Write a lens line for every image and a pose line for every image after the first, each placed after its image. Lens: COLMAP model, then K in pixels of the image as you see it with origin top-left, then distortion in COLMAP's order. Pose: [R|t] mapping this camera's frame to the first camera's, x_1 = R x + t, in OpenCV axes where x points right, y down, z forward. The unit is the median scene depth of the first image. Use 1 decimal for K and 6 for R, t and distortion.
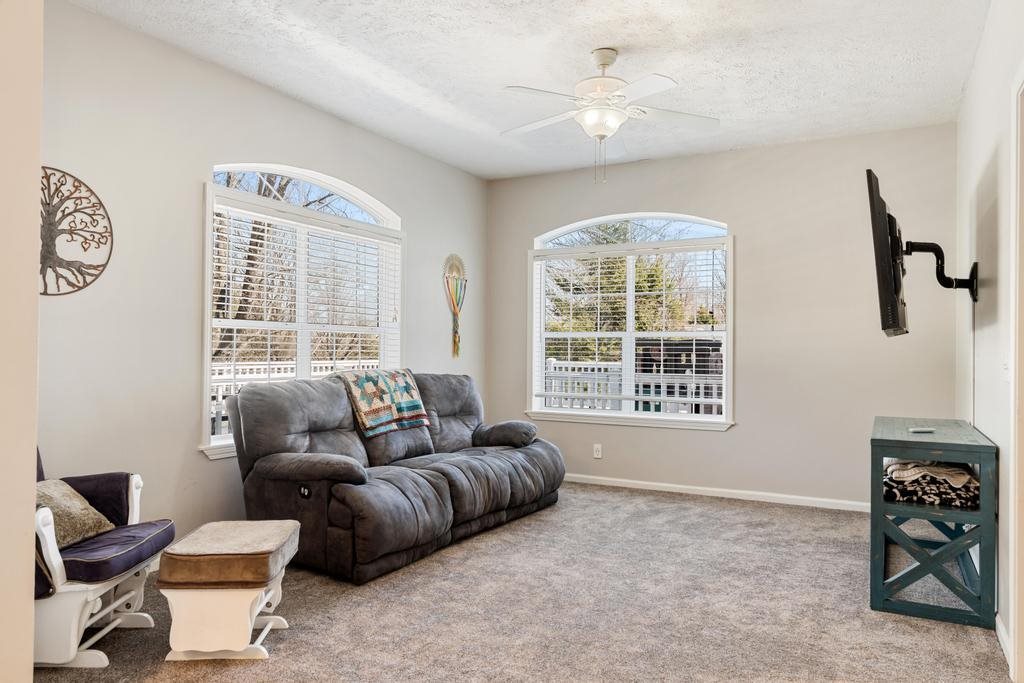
lens RADIAL K [[689.6, 0, 512.0], [0, 689.6, 343.6], [0, 0, 1]] dist [0.001700, 0.000421]
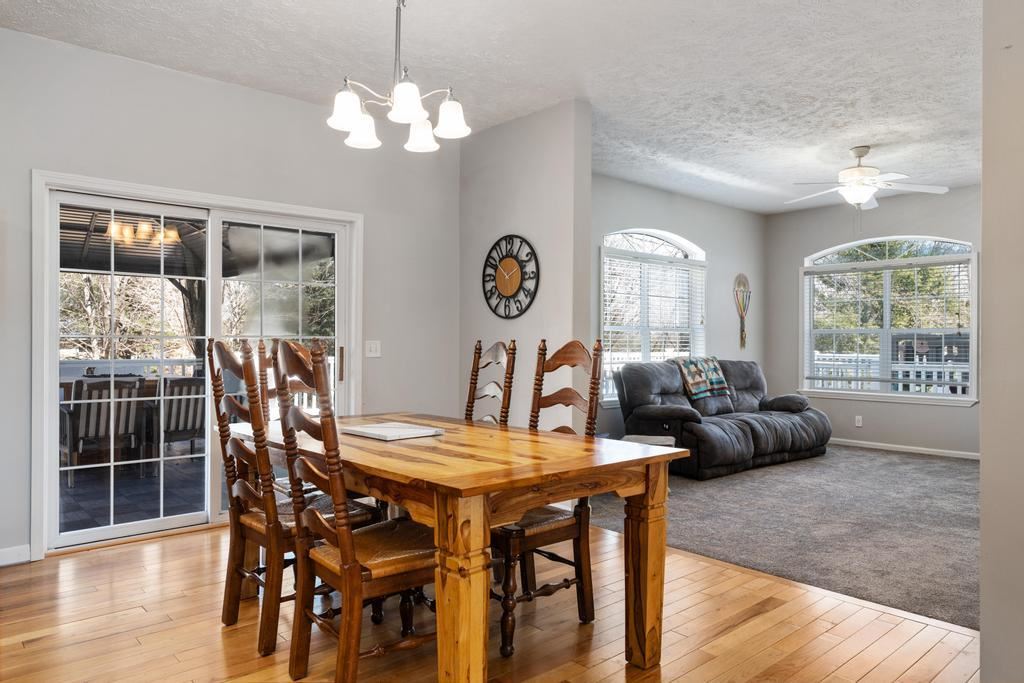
lens RADIAL K [[689.6, 0, 511.3], [0, 689.6, 343.4], [0, 0, 1]] dist [0.001700, 0.000421]
pose [[0.938847, -0.004252, -0.344308, -0.054713], [0.007296, 0.999945, 0.007547, -0.006393], [0.344257, -0.009597, 0.938826, -0.576913]]
